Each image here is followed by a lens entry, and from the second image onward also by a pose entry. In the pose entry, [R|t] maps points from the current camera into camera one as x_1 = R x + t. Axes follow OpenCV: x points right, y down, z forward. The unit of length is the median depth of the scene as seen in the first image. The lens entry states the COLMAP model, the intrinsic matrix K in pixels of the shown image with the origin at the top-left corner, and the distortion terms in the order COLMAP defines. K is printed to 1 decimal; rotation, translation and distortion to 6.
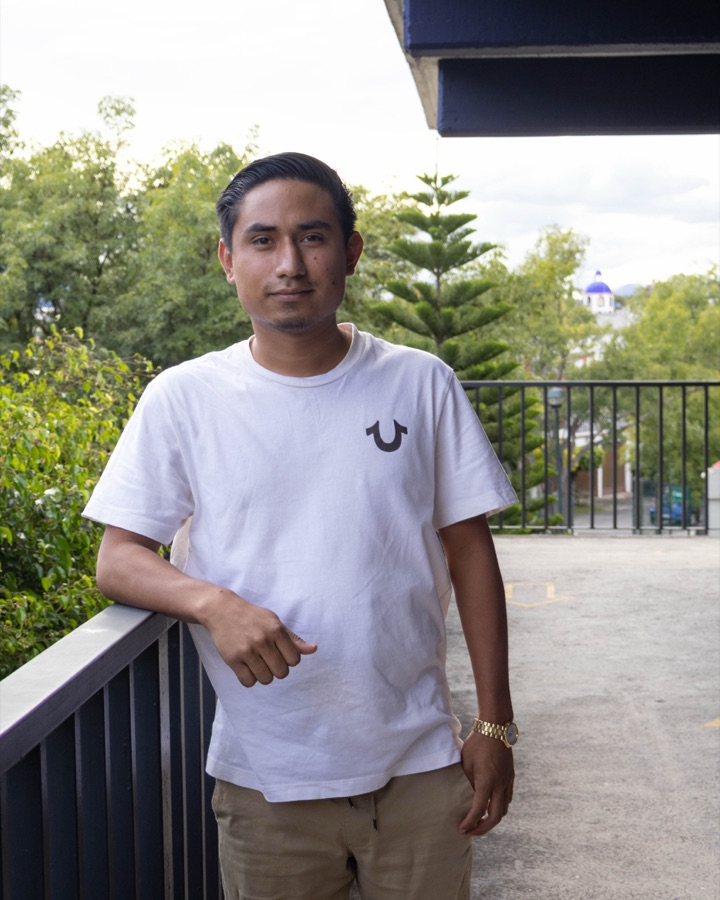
lens RADIAL K [[1732.4, 0, 358.6], [0, 1732.4, 450.6], [0, 0, 1]] dist [-0.061510, 0.000000]
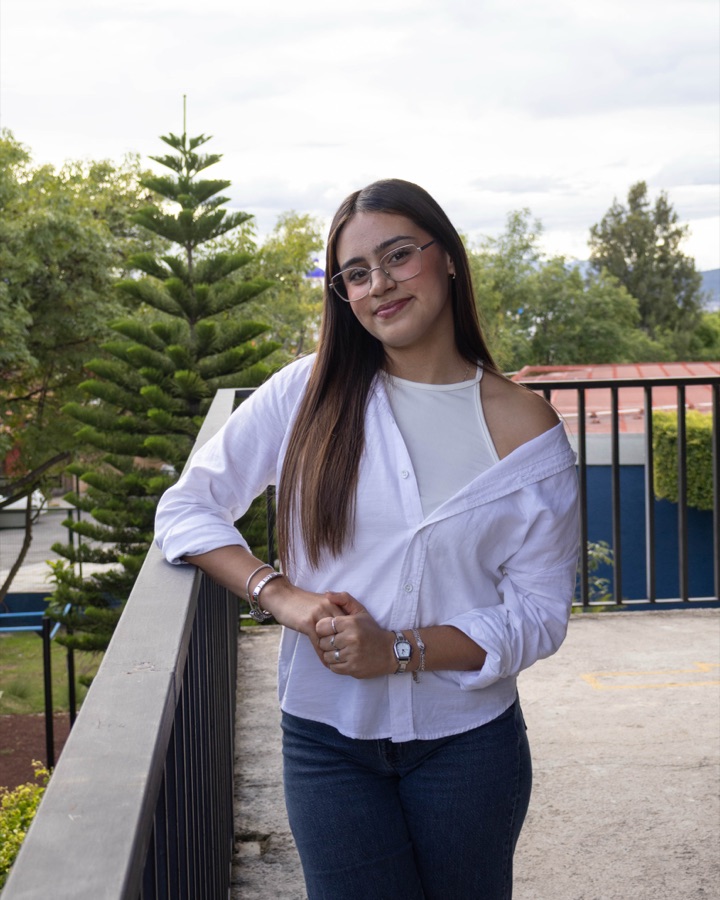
lens RADIAL K [[1269.3, 0, 358.5], [0, 1269.3, 450.6], [0, 0, 1]] dist [-0.047799, 0.000000]
pose [[0.983133, -0.030581, 0.180316, 0.009899], [0.023065, 0.998781, 0.043630, -0.021785], [-0.181431, -0.038735, 0.982641, 0.318512]]
